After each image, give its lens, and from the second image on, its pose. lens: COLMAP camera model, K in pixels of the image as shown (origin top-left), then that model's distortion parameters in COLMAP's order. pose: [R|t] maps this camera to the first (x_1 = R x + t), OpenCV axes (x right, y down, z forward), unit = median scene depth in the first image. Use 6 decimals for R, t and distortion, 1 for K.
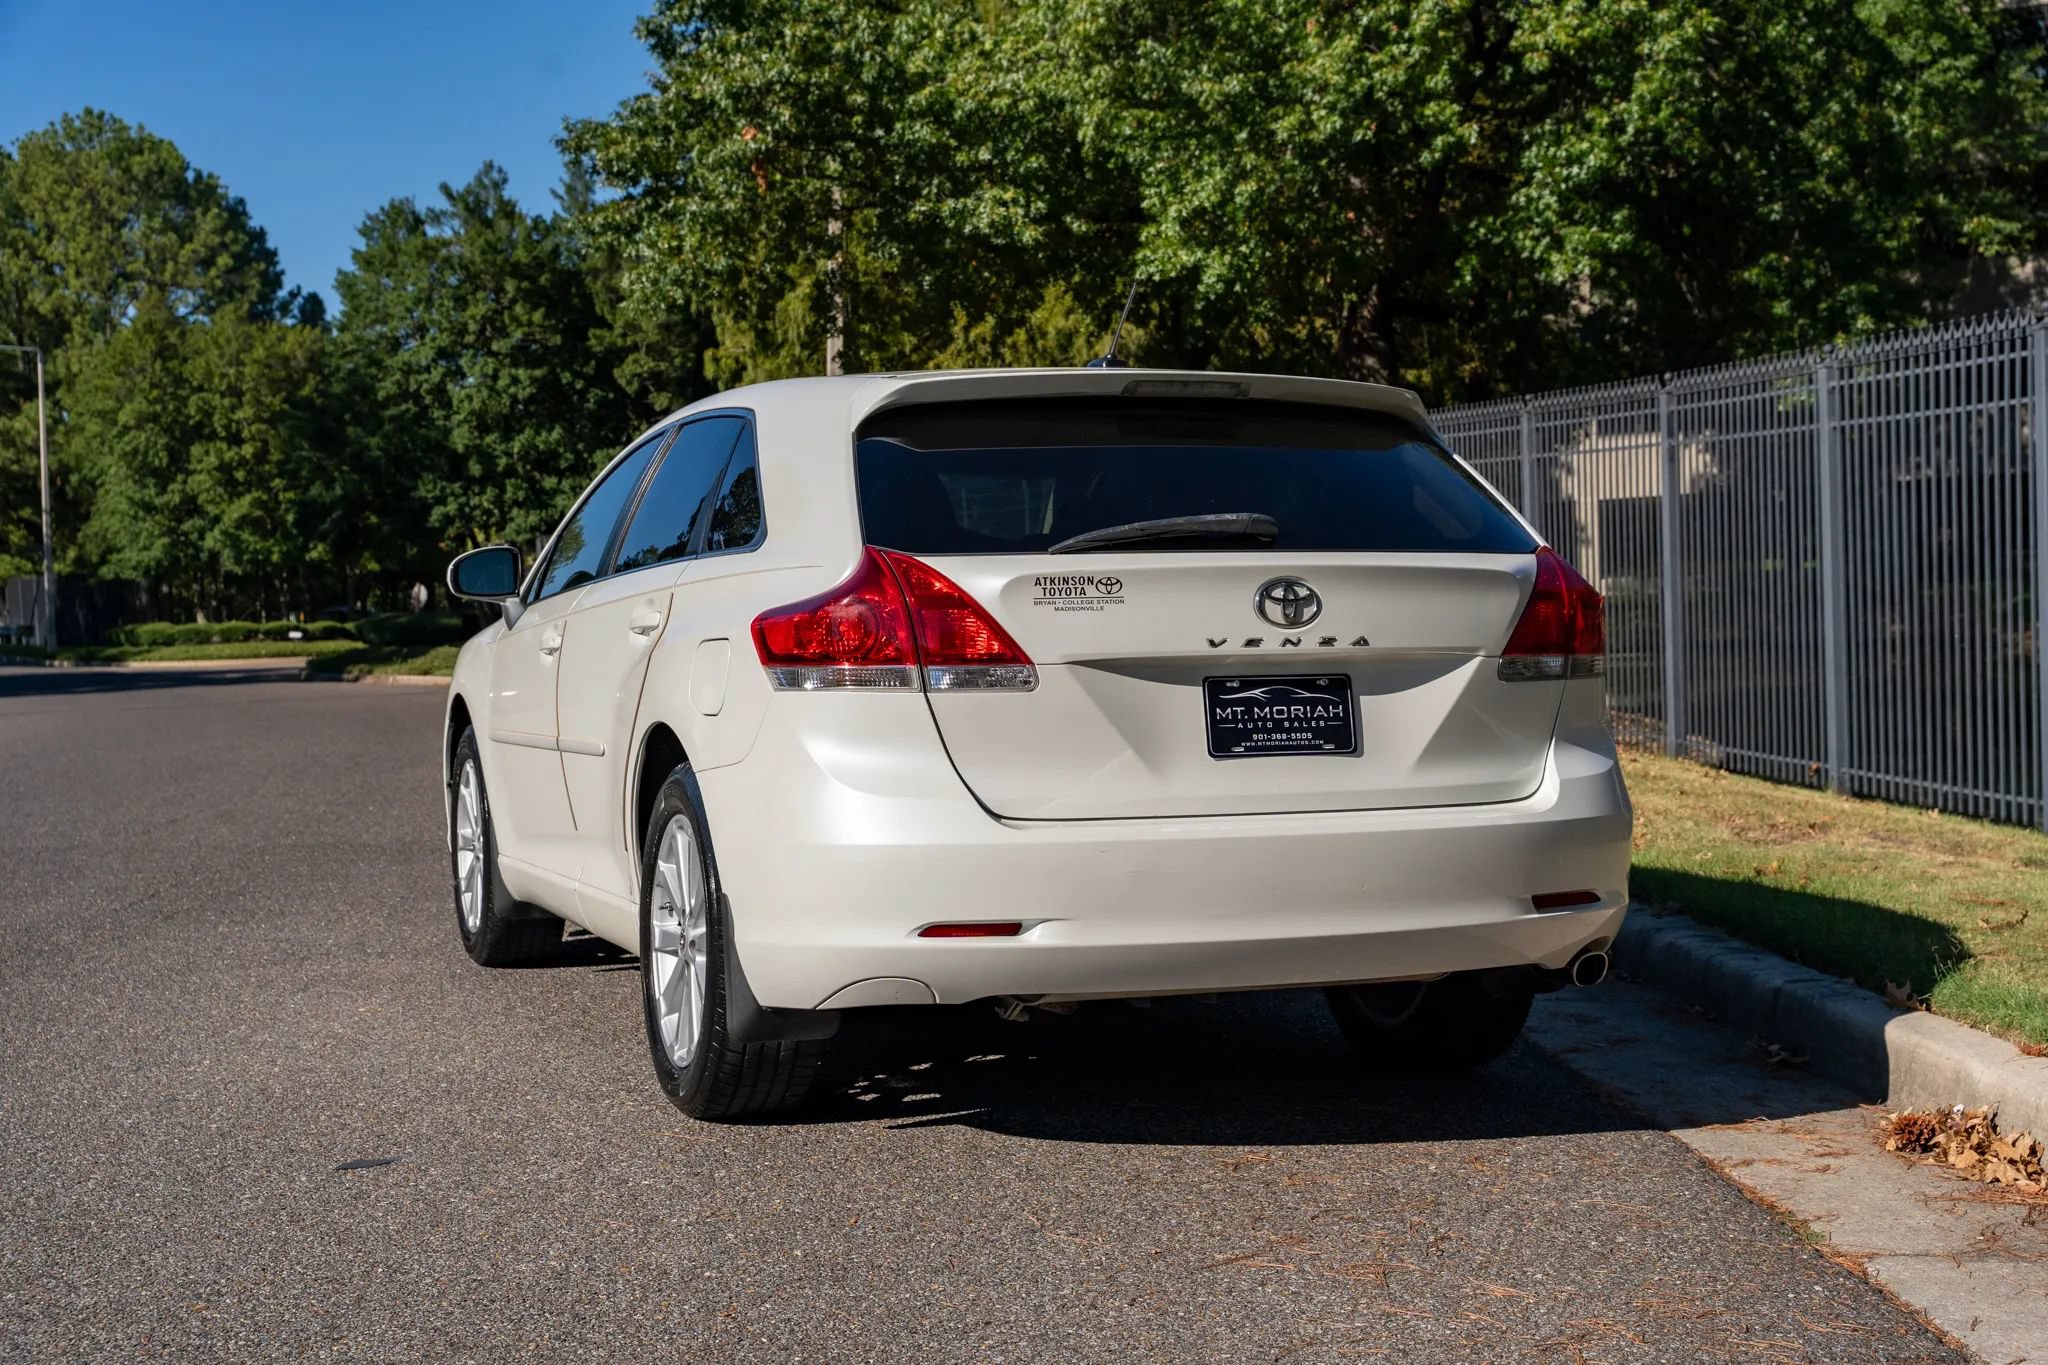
lens RADIAL K [[2729.1, 0, 1024.0], [0, 2729.1, 682.5], [0, 0, 1]] dist [0.019877, 0.062901]
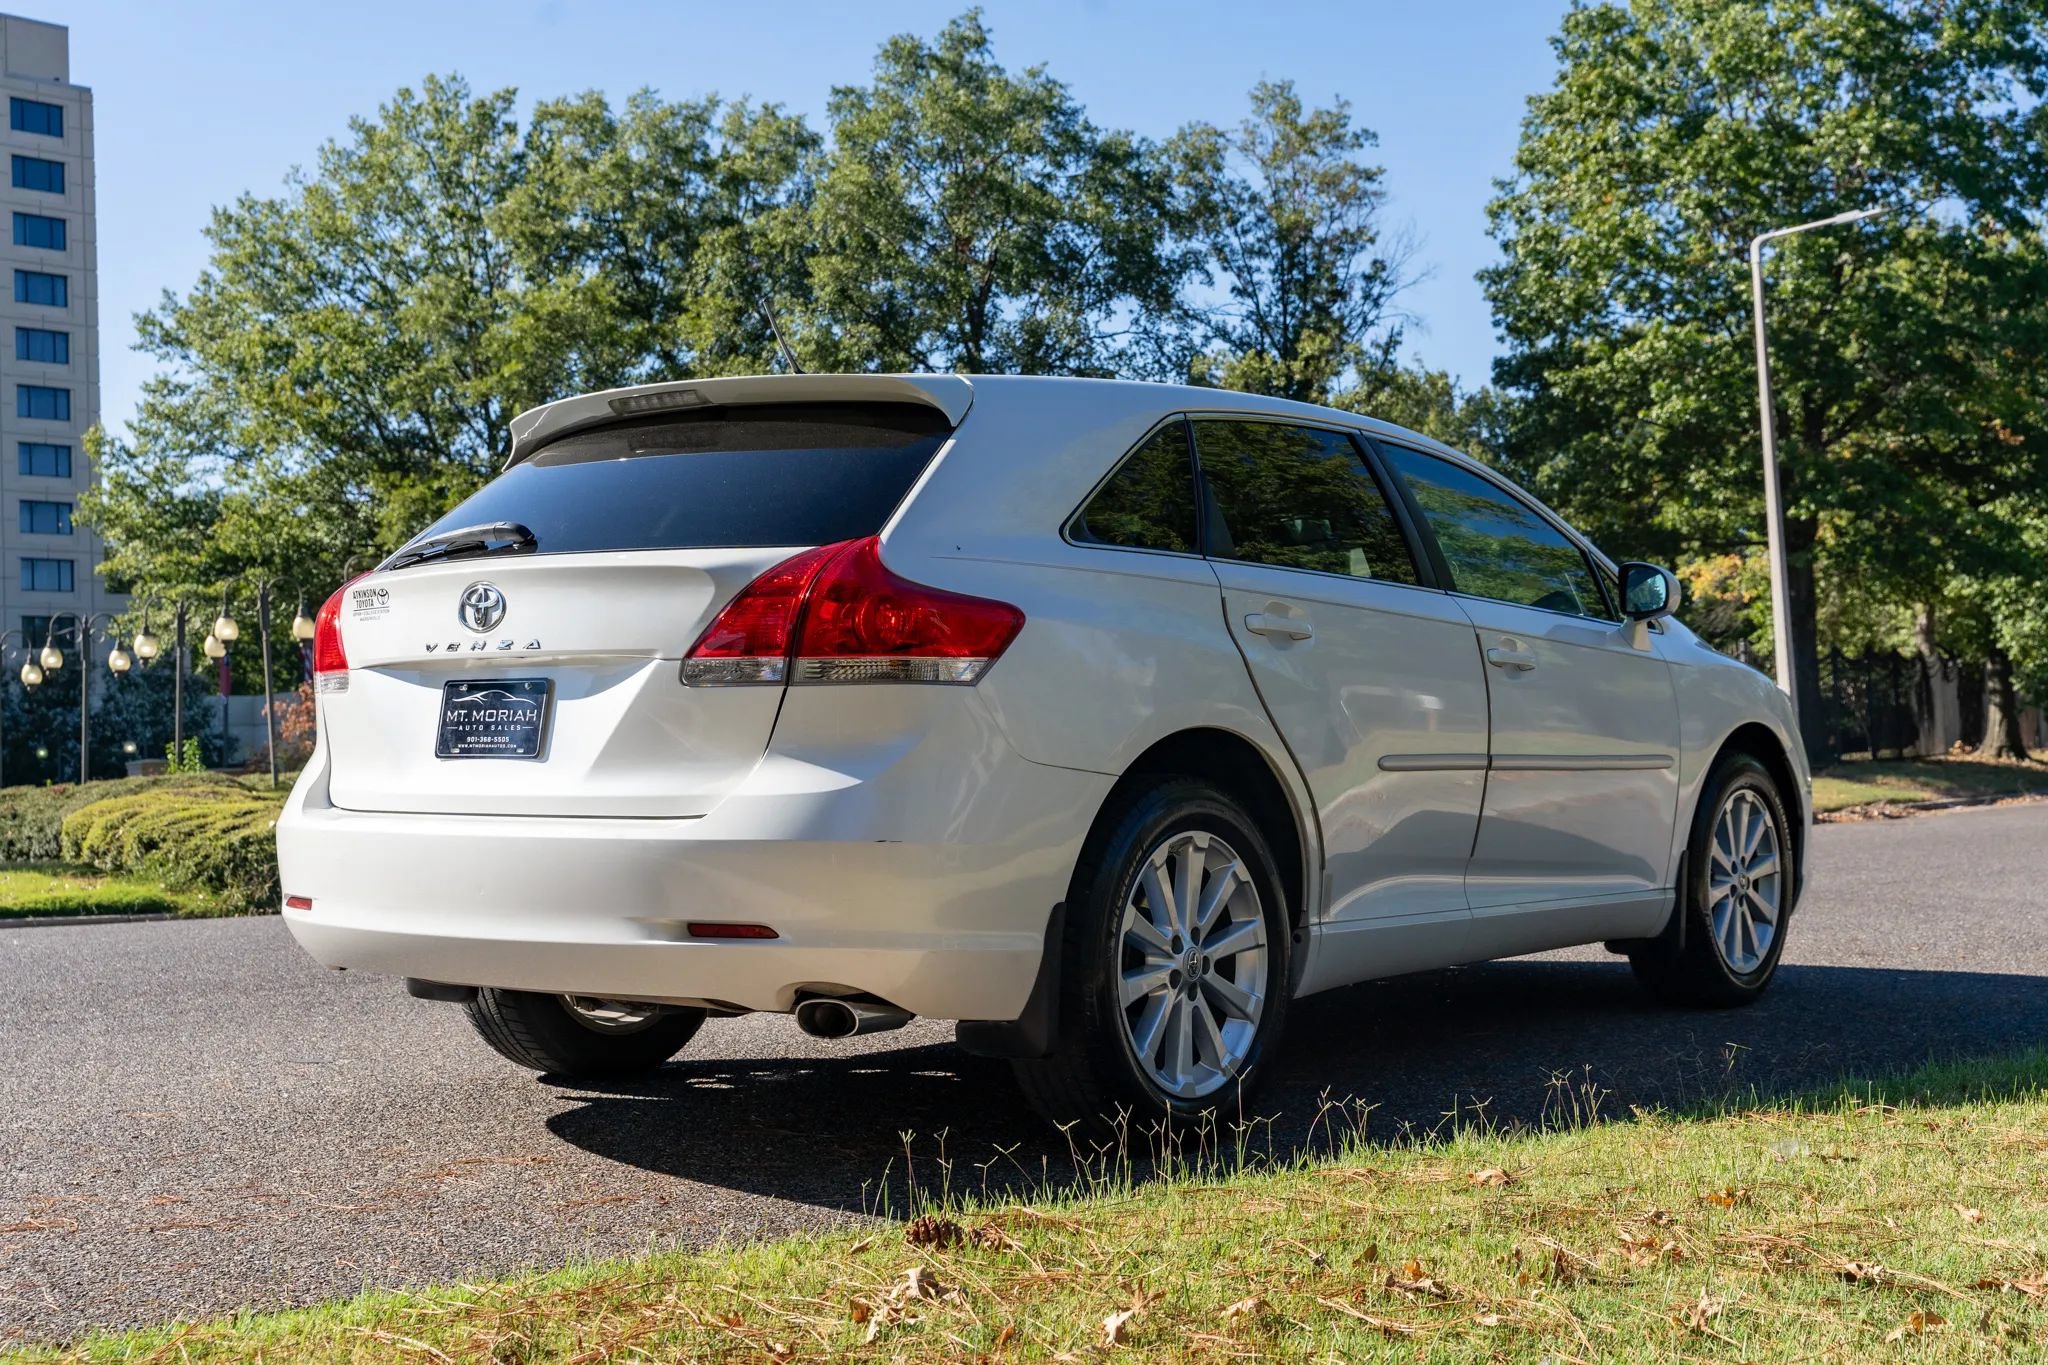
lens RADIAL K [[2503.5, 0, 1073.3], [0, 2503.5, 674.7], [0, 0, 1]] dist [0.008030, -0.006648]
pose [[0.526564, -0.008472, -0.850093, 0.182891], [-0.020555, 0.999531, -0.022693, 0.002254], [0.849887, 0.029423, 0.526143, 0.126687]]
